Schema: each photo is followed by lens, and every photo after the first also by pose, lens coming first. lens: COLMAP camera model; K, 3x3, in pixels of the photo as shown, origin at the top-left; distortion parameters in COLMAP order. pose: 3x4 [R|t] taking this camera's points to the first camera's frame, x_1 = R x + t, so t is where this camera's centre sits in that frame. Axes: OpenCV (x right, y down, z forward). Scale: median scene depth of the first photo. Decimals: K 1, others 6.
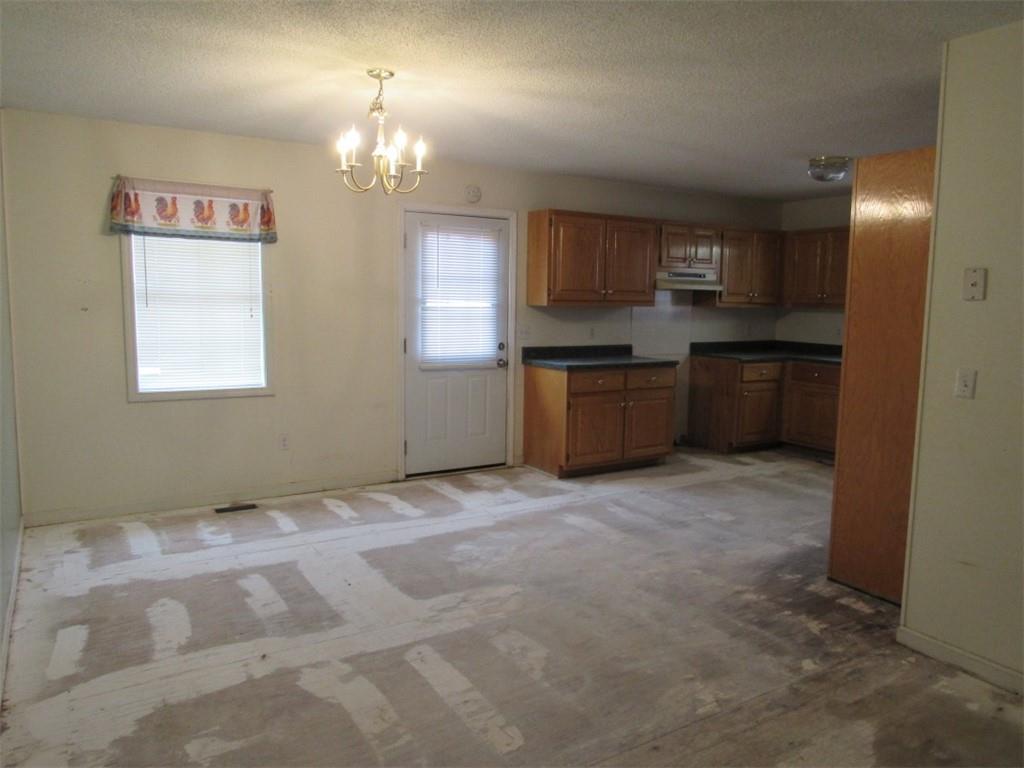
lens RADIAL K [[740.5, 0, 512.0], [0, 740.5, 383.1], [0, 0, 1]] dist [-0.018989, 0.006732]
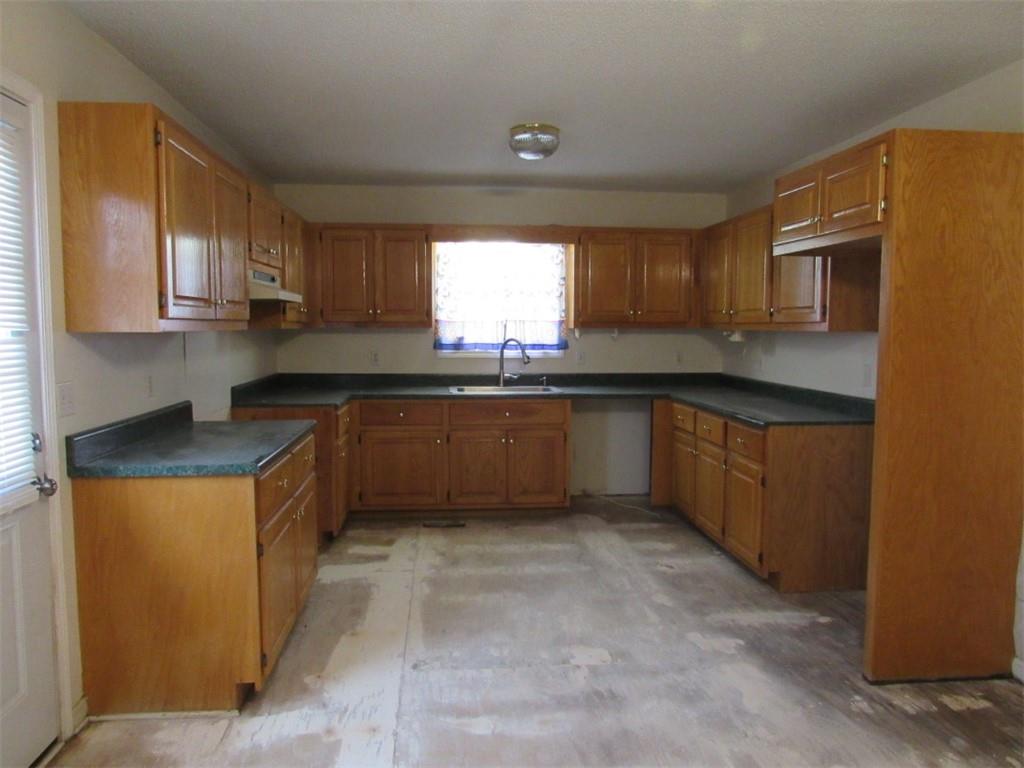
lens RADIAL K [[740.5, 0, 511.8], [0, 740.5, 384.2], [0, 0, 1]] dist [-0.018989, 0.006732]
pose [[0.439923, -0.085531, 0.893953, -0.294673], [0.108229, 0.993248, 0.041771, -0.084821], [-0.891490, 0.078376, 0.446210, 0.760576]]
